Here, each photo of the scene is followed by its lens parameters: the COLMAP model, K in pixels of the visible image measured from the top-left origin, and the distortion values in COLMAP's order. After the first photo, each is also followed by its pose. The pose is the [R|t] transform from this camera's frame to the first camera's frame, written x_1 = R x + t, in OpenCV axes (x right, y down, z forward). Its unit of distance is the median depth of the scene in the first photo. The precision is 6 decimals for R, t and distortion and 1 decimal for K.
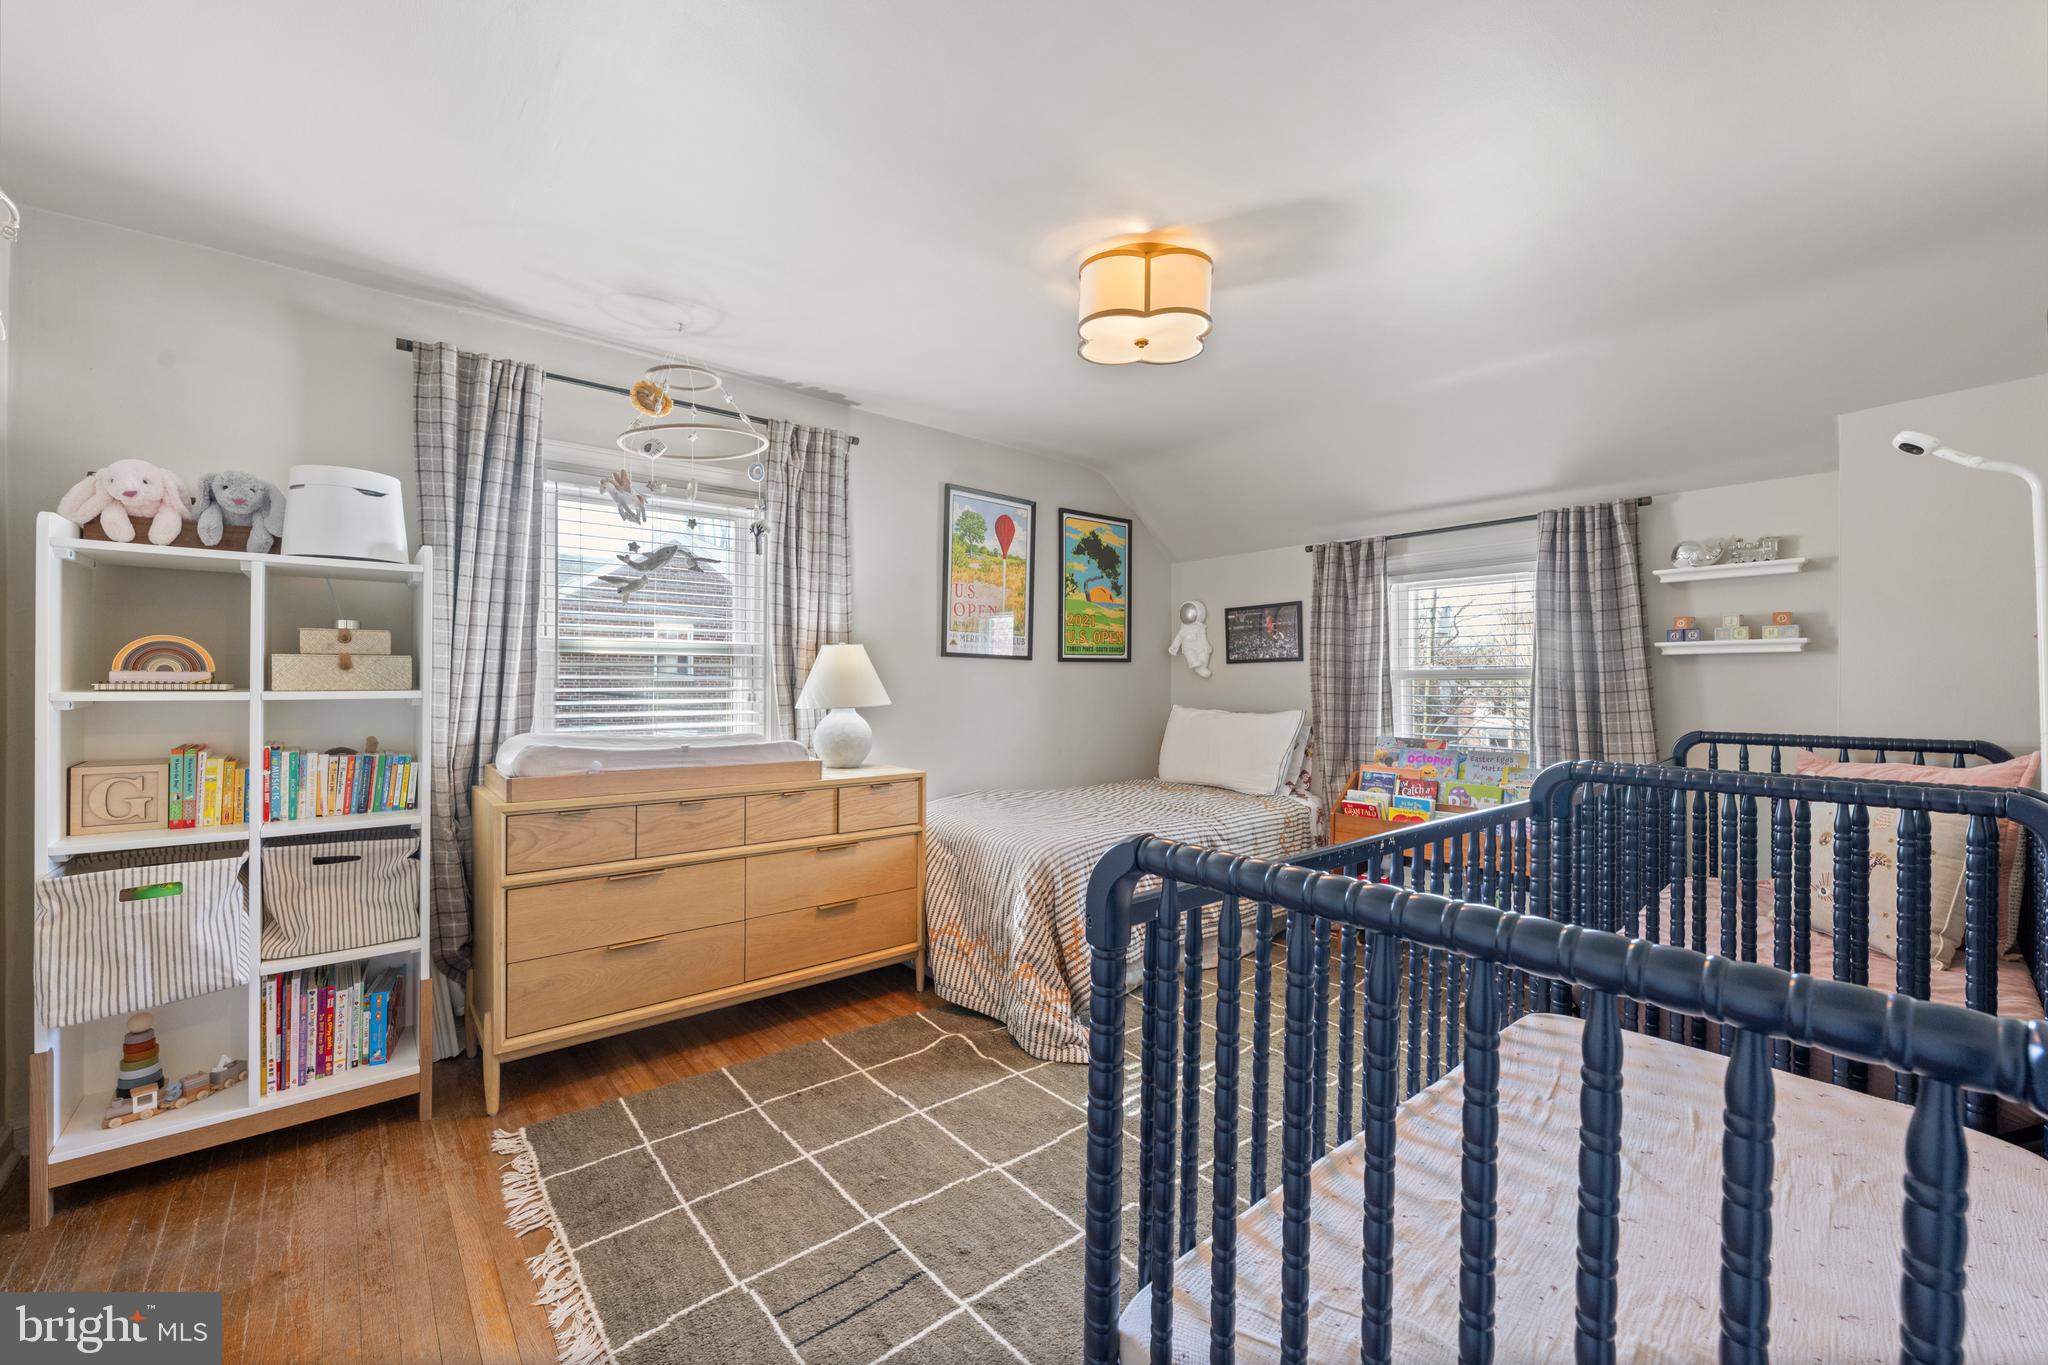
lens RADIAL K [[814.5, 0, 1014.1], [0, 814.5, 679.7], [0, 0, 1]] dist [-0.000395, -0.000297]
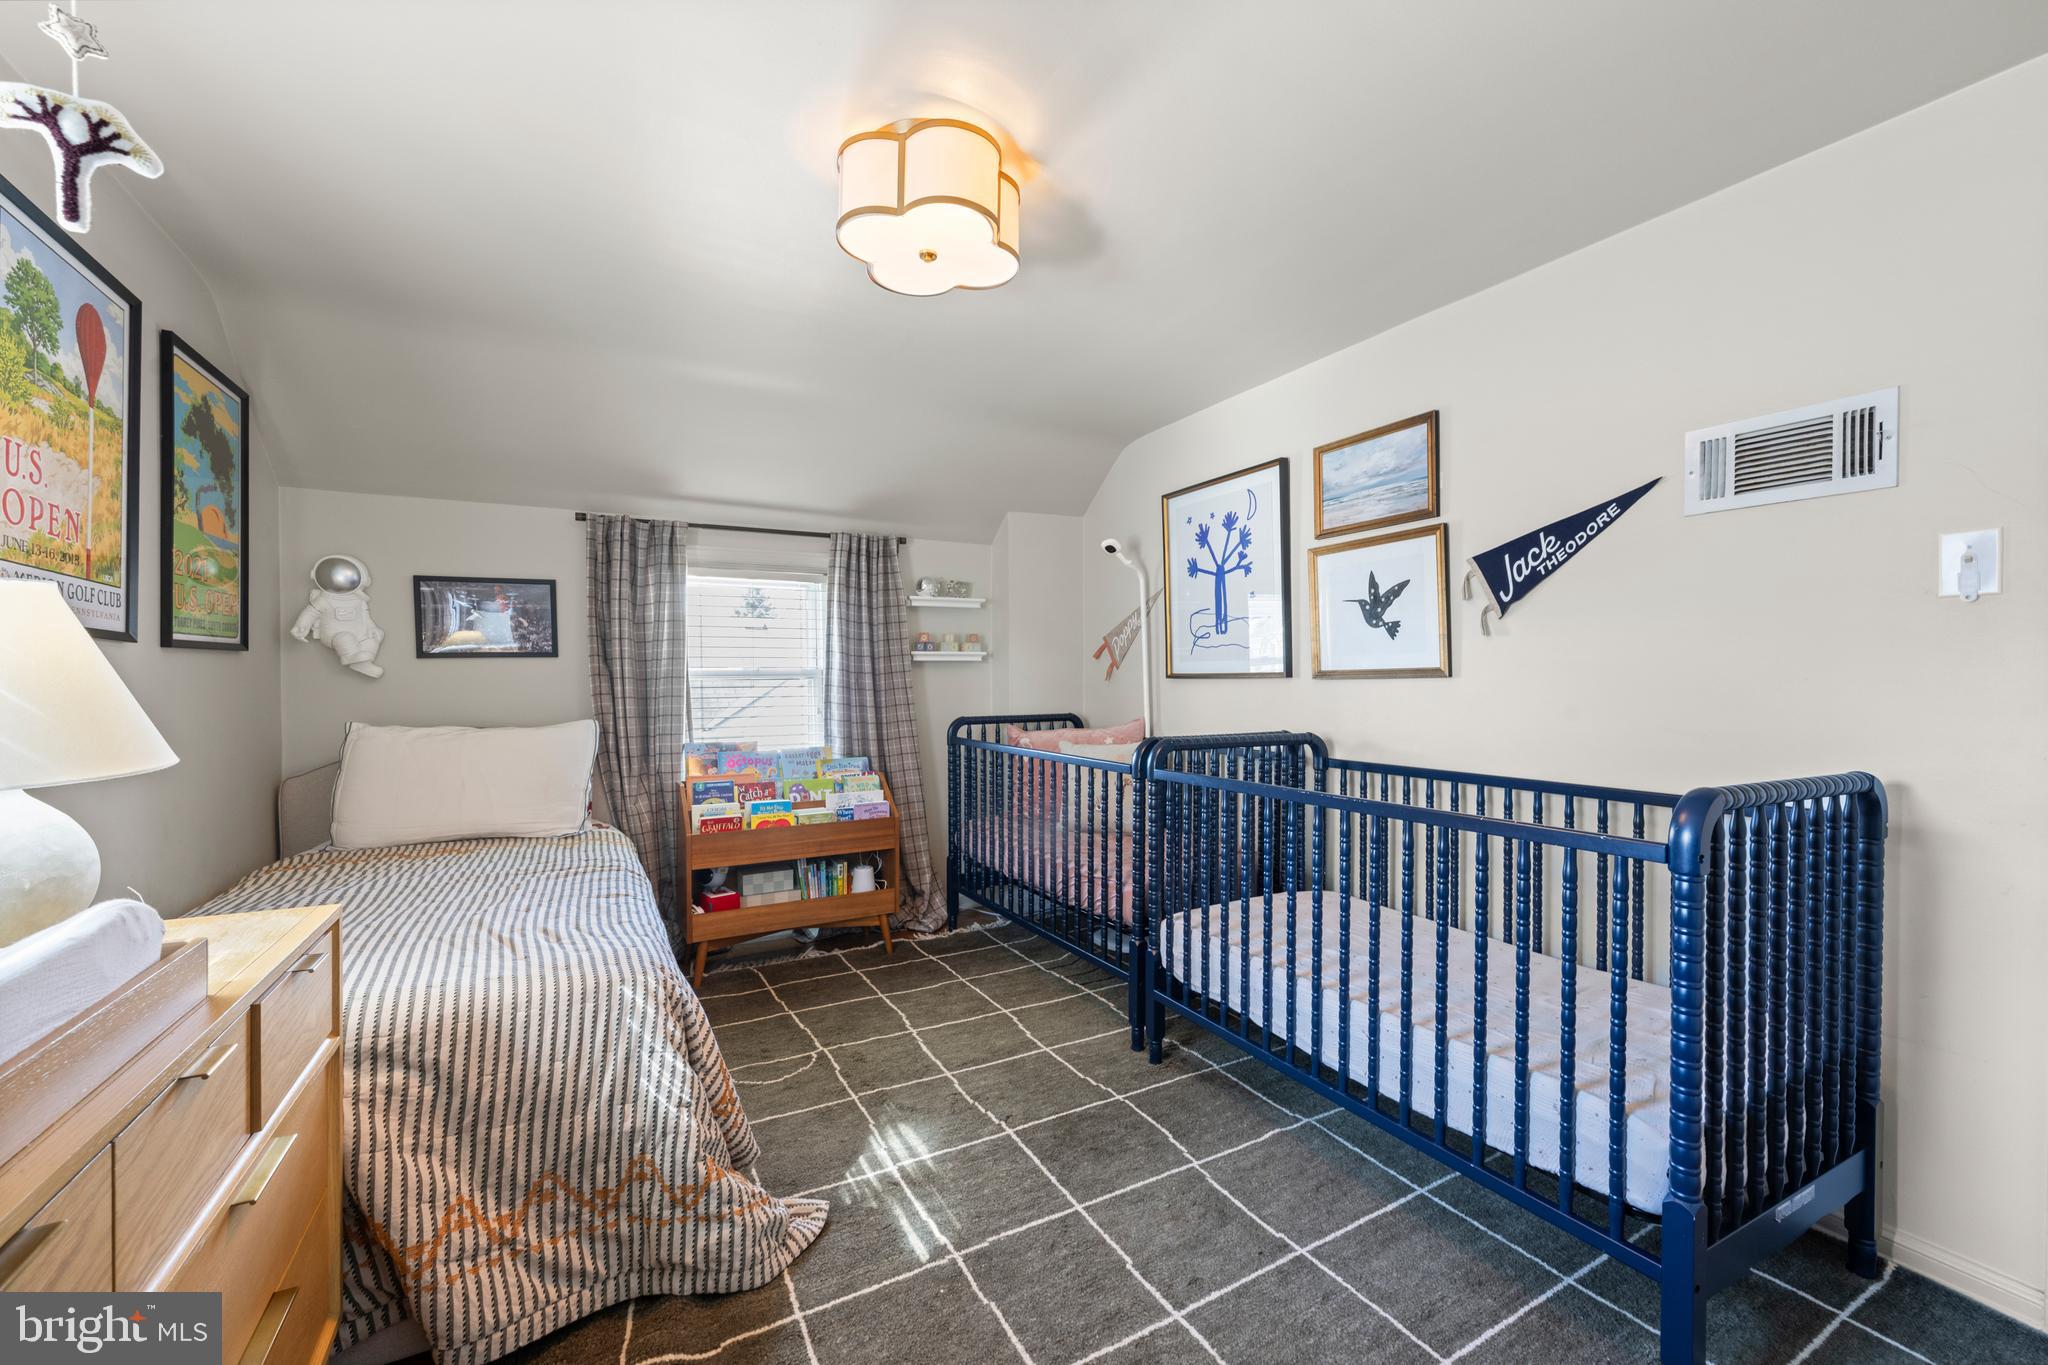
lens RADIAL K [[814.5, 0, 1020.9], [0, 814.5, 687.0], [0, 0, 1]] dist [-0.000395, -0.000297]
pose [[0.194631, -0.012881, 0.980792, -0.465512], [0.001711, 0.999917, 0.012793, -0.004974], [-0.980875, -0.000812, 0.194637, 0.582835]]
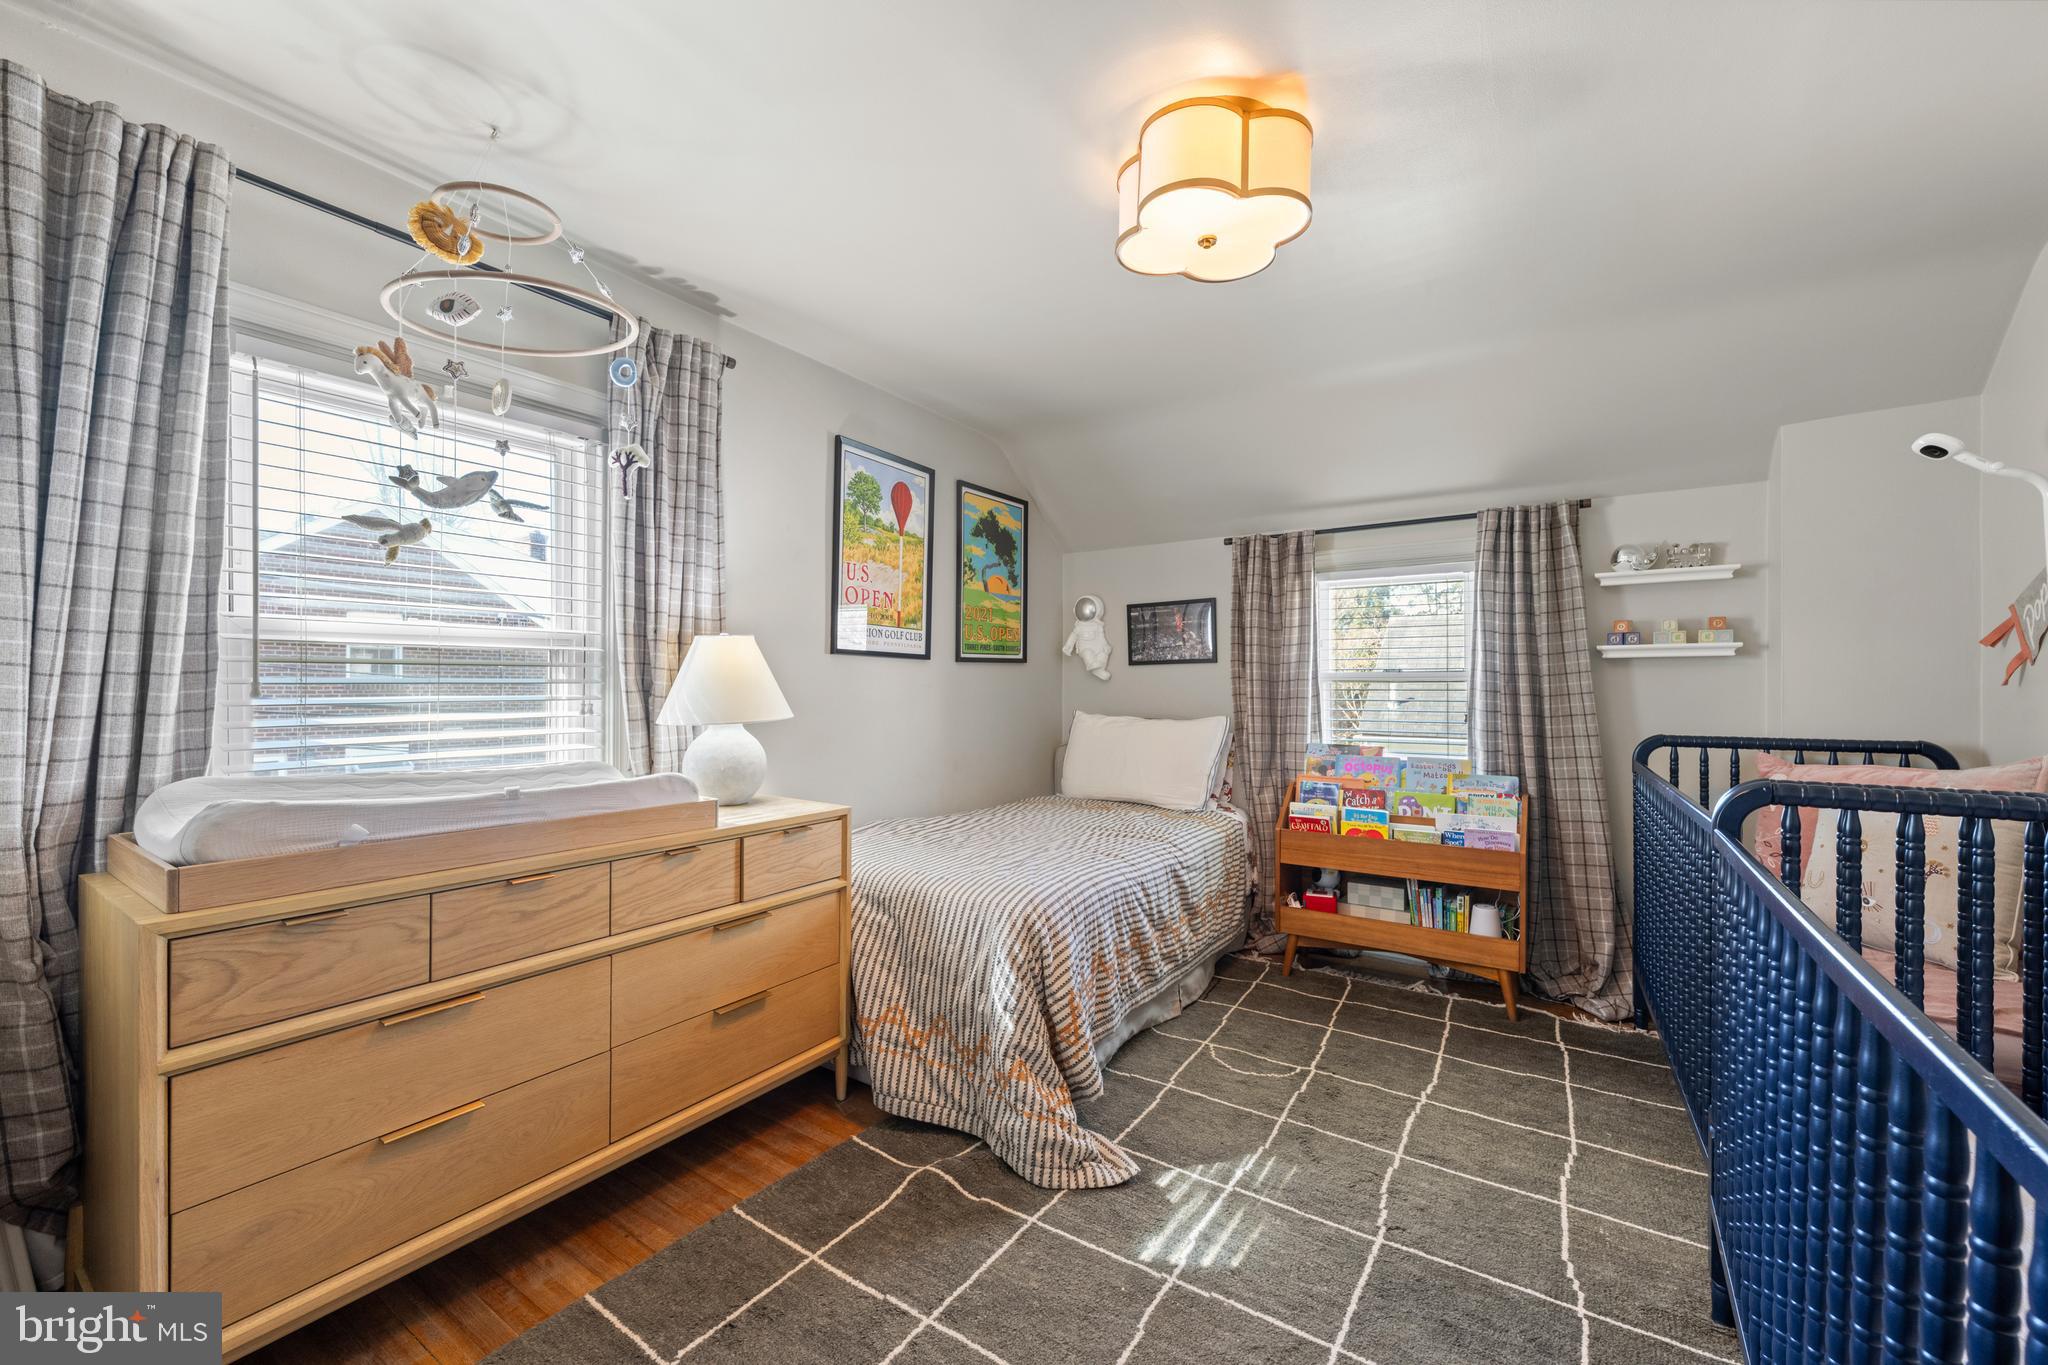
lens RADIAL K [[814.5, 0, 1016.4], [0, 814.5, 683.6], [0, 0, 1]] dist [-0.000395, -0.000297]
pose [[0.960596, -0.000958, 0.277948, -0.174317], [0.000390, 0.999998, 0.002097, -0.001648], [-0.277949, -0.001906, 0.960594, 0.244491]]
